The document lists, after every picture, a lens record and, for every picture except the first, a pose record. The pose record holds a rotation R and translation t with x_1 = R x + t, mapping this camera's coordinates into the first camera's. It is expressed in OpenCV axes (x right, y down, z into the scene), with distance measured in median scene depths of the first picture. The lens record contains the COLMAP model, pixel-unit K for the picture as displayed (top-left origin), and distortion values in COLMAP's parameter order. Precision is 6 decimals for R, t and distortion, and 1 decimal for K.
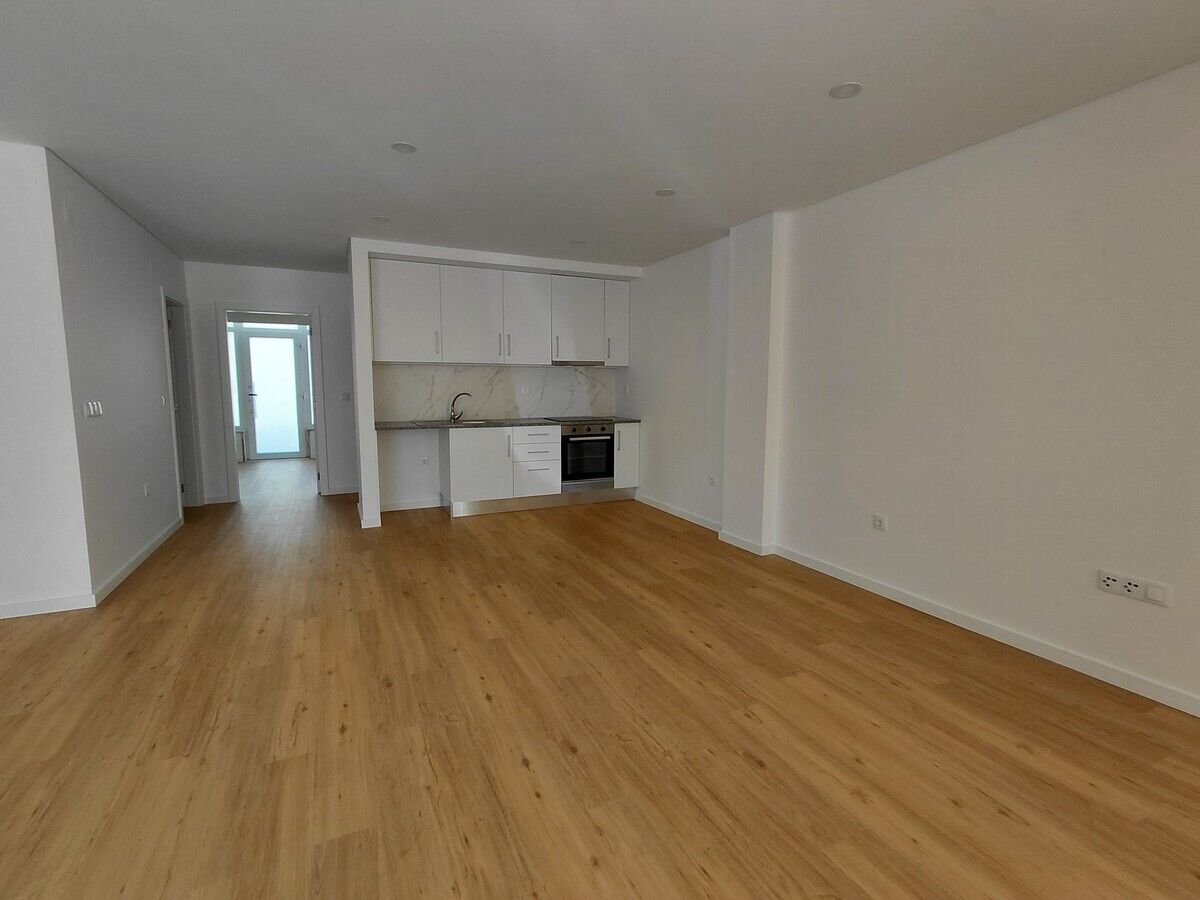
lens RADIAL K [[558.5, 0, 599.7], [0, 558.5, 446.4], [0, 0, 1]] dist [-0.001572, 0.000981]
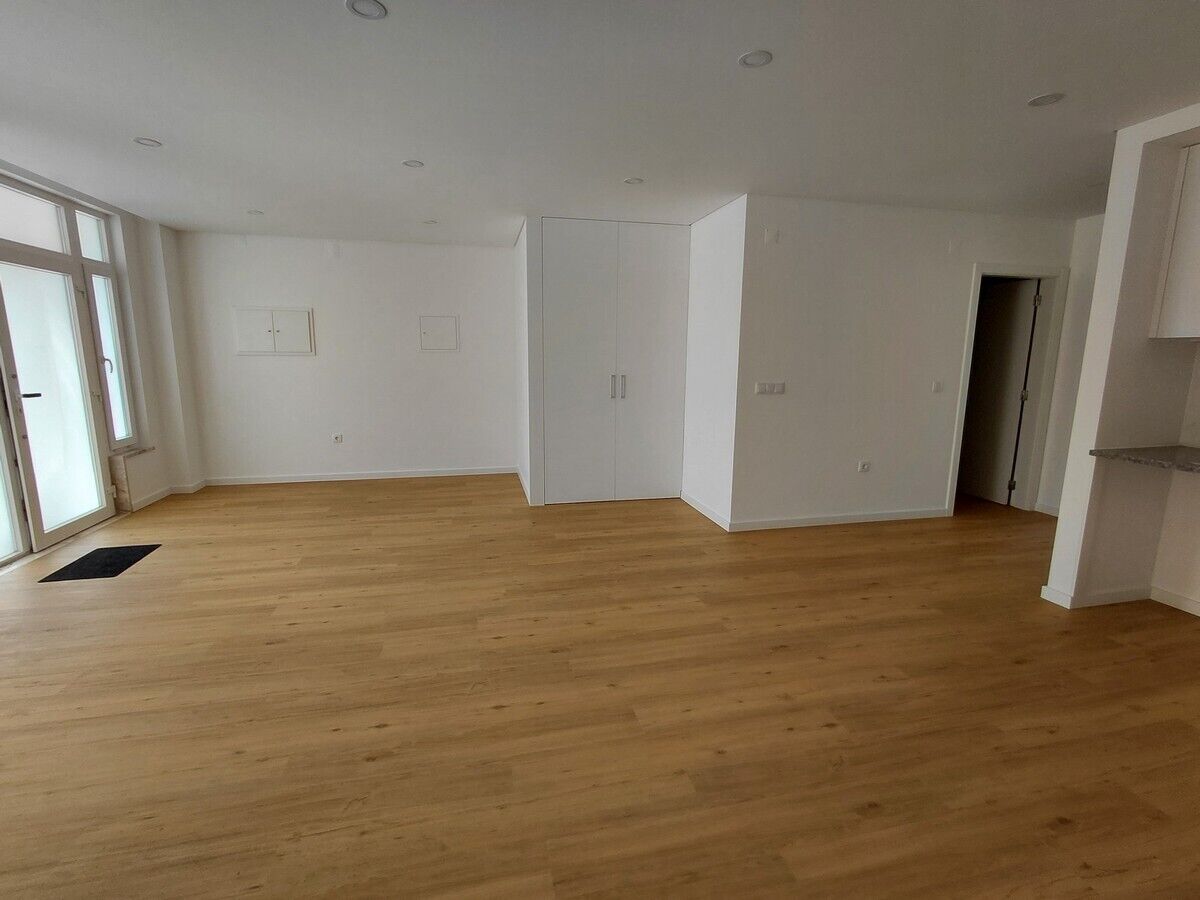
lens RADIAL K [[558.5, 0, 599.7], [0, 558.5, 446.4], [0, 0, 1]] dist [-0.001572, 0.000981]
pose [[-0.219263, 0.160534, -0.962368, 0.414236], [-0.115362, 0.975186, 0.188955, -0.128061], [0.968822, 0.152451, -0.195302, 0.860437]]
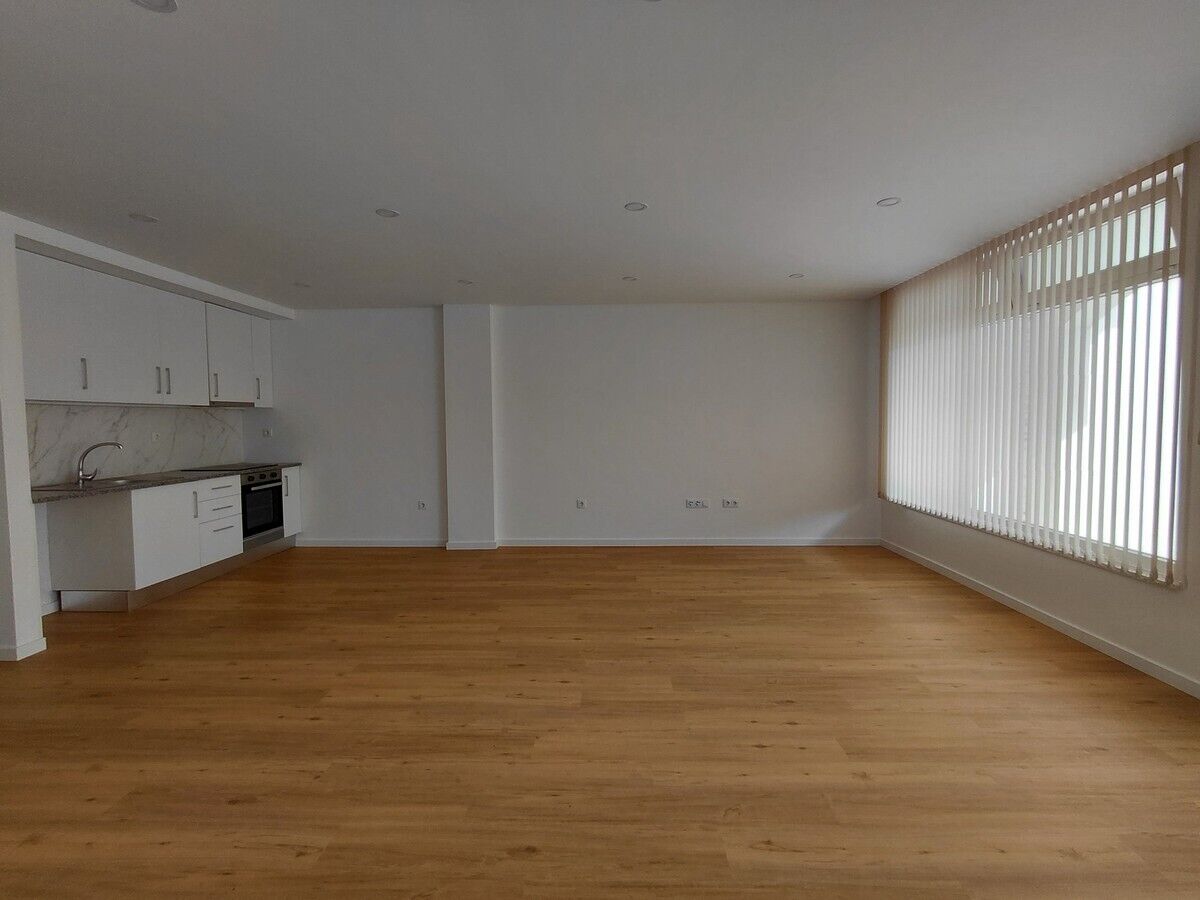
lens RADIAL K [[549.3, 0, 604.1], [0, 549.3, 448.7], [0, 0, 1]] dist [-0.003316, 0.000654]
pose [[0.459345, -0.055028, 0.886552, -0.948383], [0.110697, 0.993845, 0.004332, -0.030825], [-0.881333, 0.096149, 0.462609, 0.148270]]
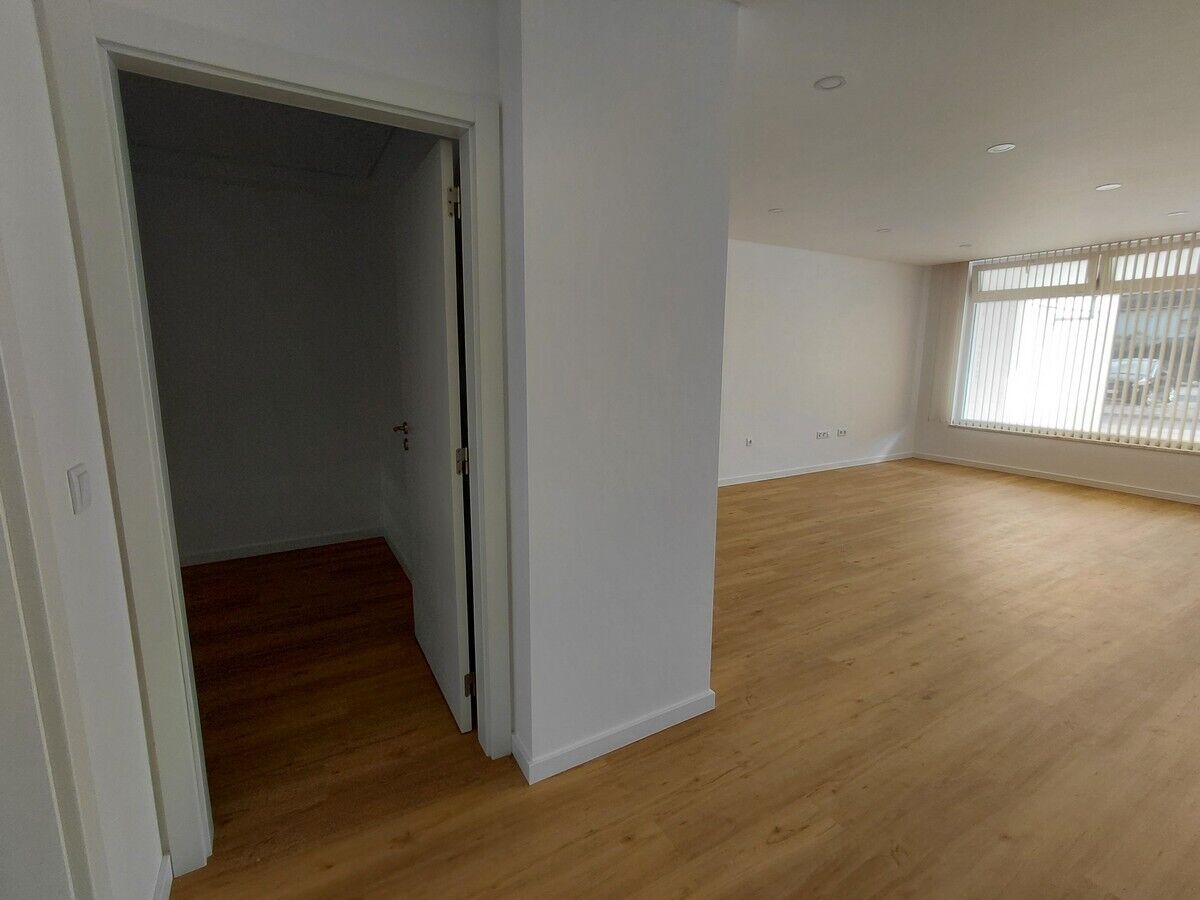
lens RADIAL K [[549.3, 0, 604.1], [0, 549.3, 448.7], [0, 0, 1]] dist [-0.003316, 0.000654]
pose [[-0.079670, -0.176424, 0.981085, -1.170730], [0.105749, 0.977163, 0.184306, -0.211870], [-0.991196, 0.118432, -0.059194, 1.566433]]
